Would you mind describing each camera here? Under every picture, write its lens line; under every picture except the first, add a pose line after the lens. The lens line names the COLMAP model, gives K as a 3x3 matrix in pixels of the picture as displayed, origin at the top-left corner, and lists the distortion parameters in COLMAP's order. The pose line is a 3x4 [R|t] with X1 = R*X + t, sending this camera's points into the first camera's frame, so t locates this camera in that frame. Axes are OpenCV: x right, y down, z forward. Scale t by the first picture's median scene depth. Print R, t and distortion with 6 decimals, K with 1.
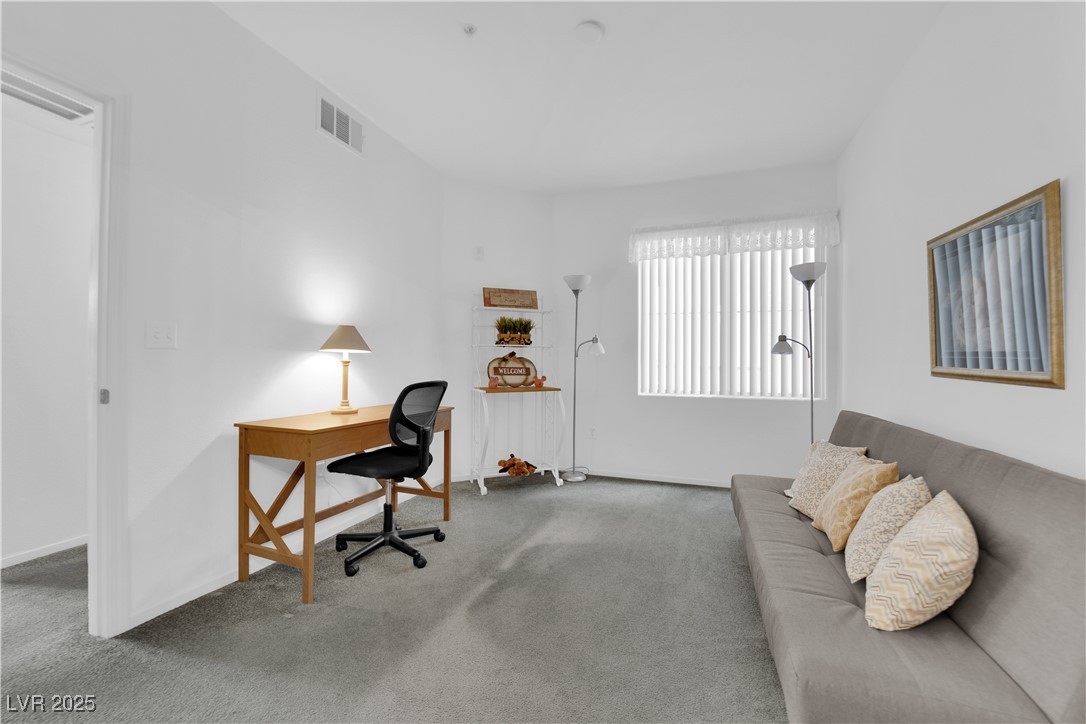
lens RADIAL K [[436.0, 0, 542.8], [0, 436.0, 356.1], [0, 0, 1]] dist [-0.011802, -0.003755]
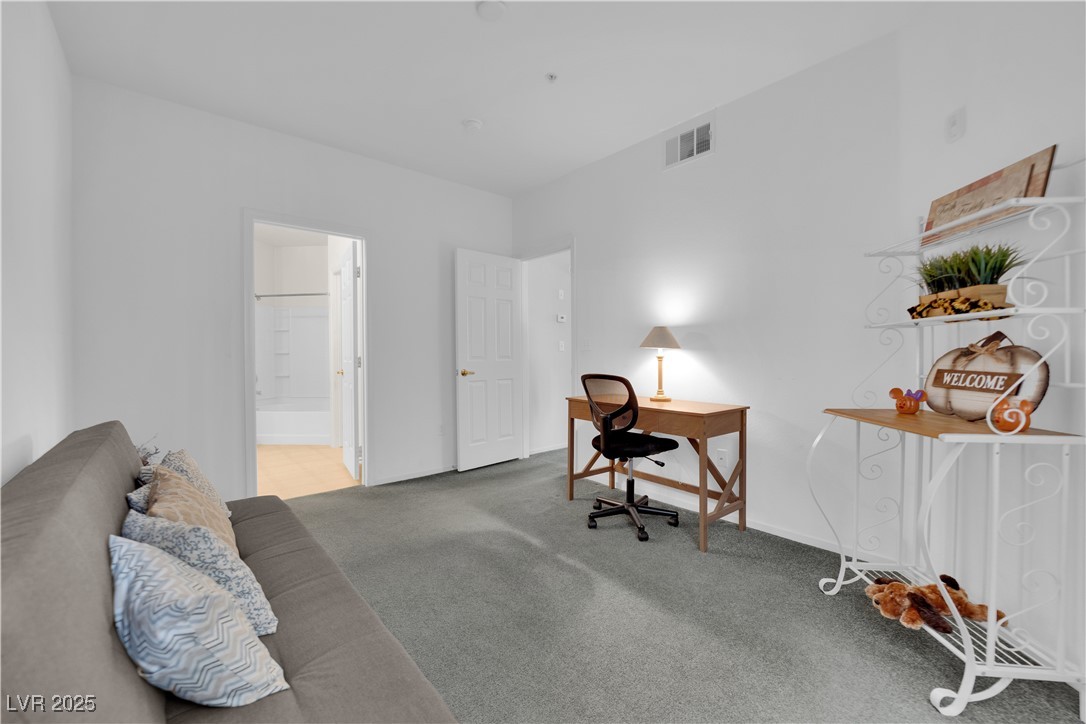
lens RADIAL K [[436.0, 0, 545.5], [0, 436.0, 361.6], [0, 0, 1]] dist [-0.011802, -0.003755]
pose [[-0.515392, 0.012976, -0.856856, 0.488997], [0.016171, 0.999855, 0.005414, 0.008190], [0.856802, -0.011066, -0.515527, 0.886816]]
